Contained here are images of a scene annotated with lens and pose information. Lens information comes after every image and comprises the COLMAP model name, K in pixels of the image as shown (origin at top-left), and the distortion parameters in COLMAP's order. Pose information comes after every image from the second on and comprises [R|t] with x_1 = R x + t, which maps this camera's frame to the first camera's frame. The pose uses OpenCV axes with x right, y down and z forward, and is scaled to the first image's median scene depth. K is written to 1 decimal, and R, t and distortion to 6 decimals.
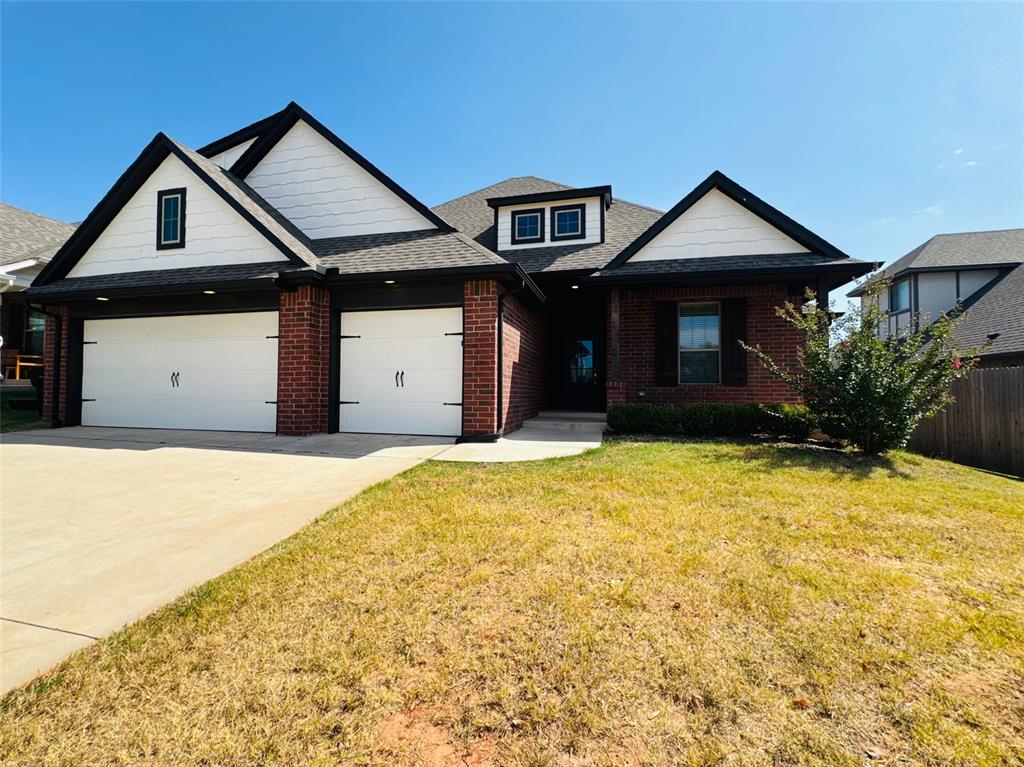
lens RADIAL K [[427.3, 0, 515.1], [0, 427.3, 380.2], [0, 0, 1]] dist [-0.001655, 0.000319]
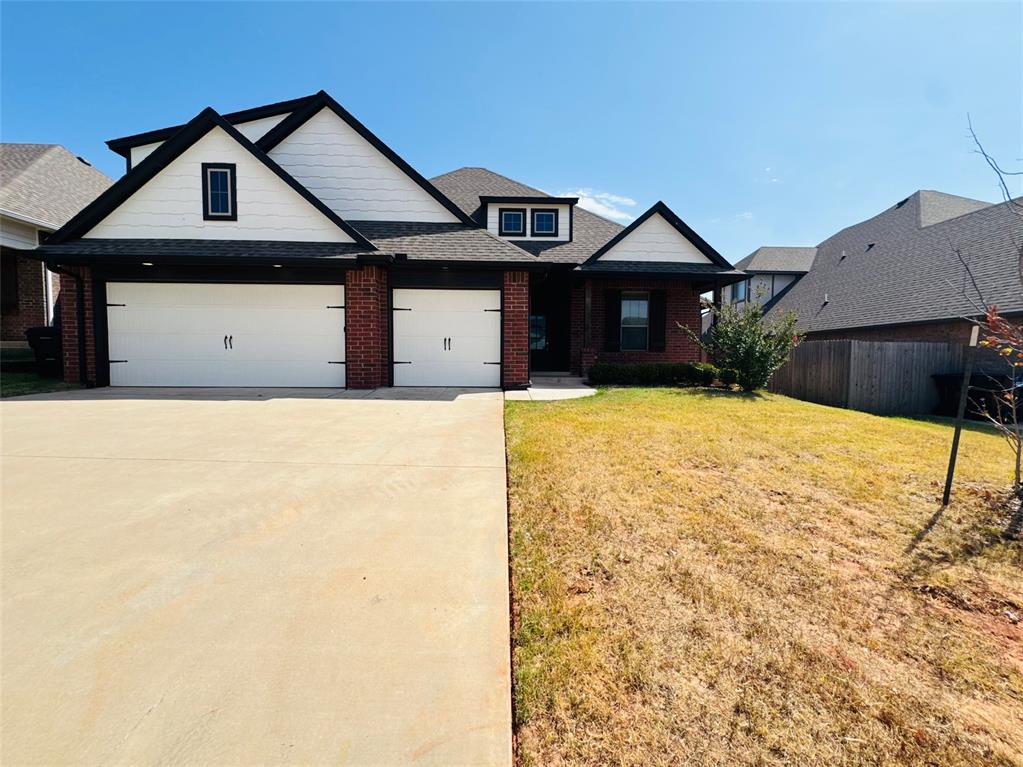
lens RADIAL K [[426.9, 0, 504.3], [0, 426.9, 381.4], [0, 0, 1]] dist [-0.001655, 0.000319]
pose [[0.959968, -0.012215, 0.279844, -0.420746], [-0.008124, 0.997414, 0.071405, 0.014654], [-0.279992, -0.070820, 0.957386, -0.257095]]
